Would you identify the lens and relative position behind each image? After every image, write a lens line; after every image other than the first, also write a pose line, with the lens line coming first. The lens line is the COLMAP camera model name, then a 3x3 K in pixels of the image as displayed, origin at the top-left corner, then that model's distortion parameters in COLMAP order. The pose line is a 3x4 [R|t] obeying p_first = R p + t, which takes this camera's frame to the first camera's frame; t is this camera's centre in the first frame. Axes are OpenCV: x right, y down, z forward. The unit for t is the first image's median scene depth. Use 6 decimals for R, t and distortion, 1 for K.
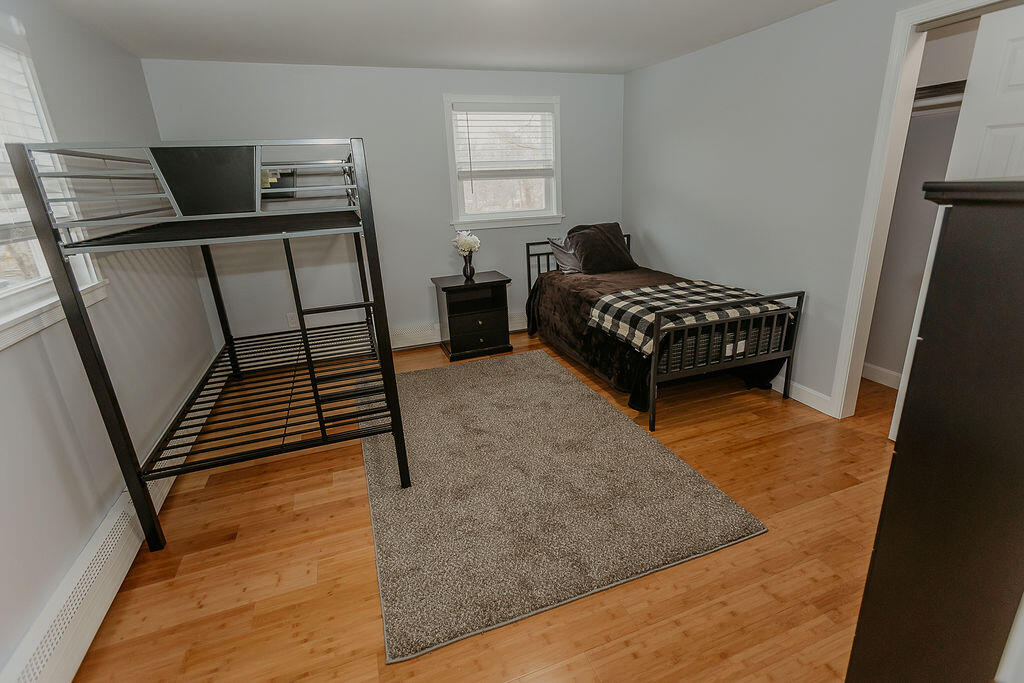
lens RADIAL K [[474.4, 0, 512.5], [0, 474.4, 335.9], [0, 0, 1]] dist [-0.002579, 0.002647]
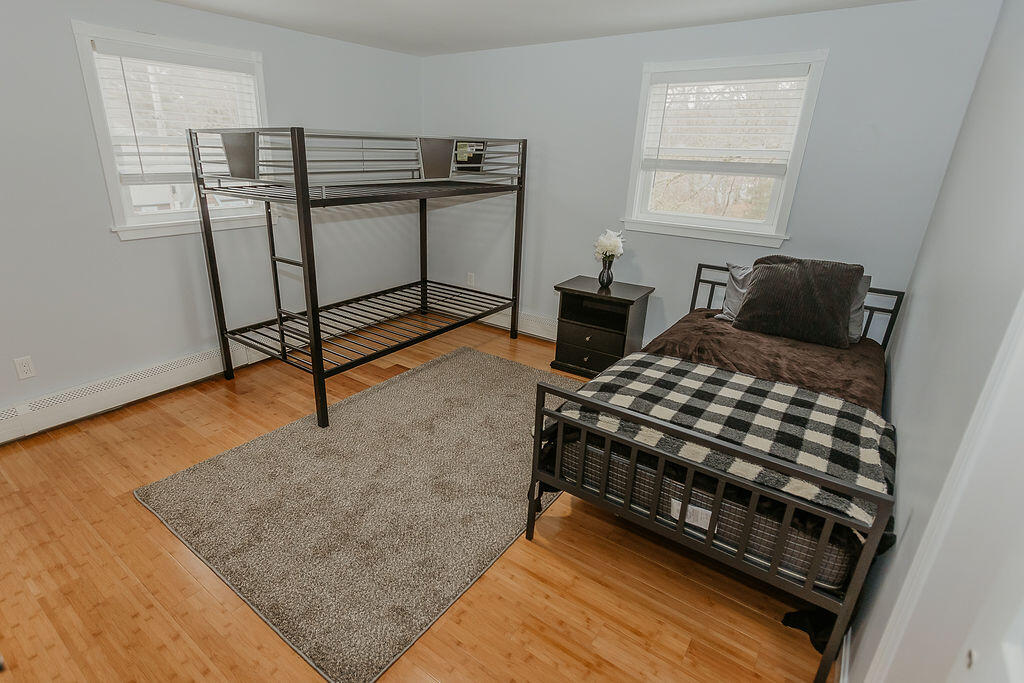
lens RADIAL K [[505.8, 0, 508.8], [0, 505.8, 338.6], [0, 0, 1]] dist [0.005774, 0.000541]
pose [[0.555354, 0.336437, -0.760521, 0.537637], [-0.307421, 0.932786, 0.188156, -0.154421], [0.772706, 0.129307, 0.621454, 0.325311]]
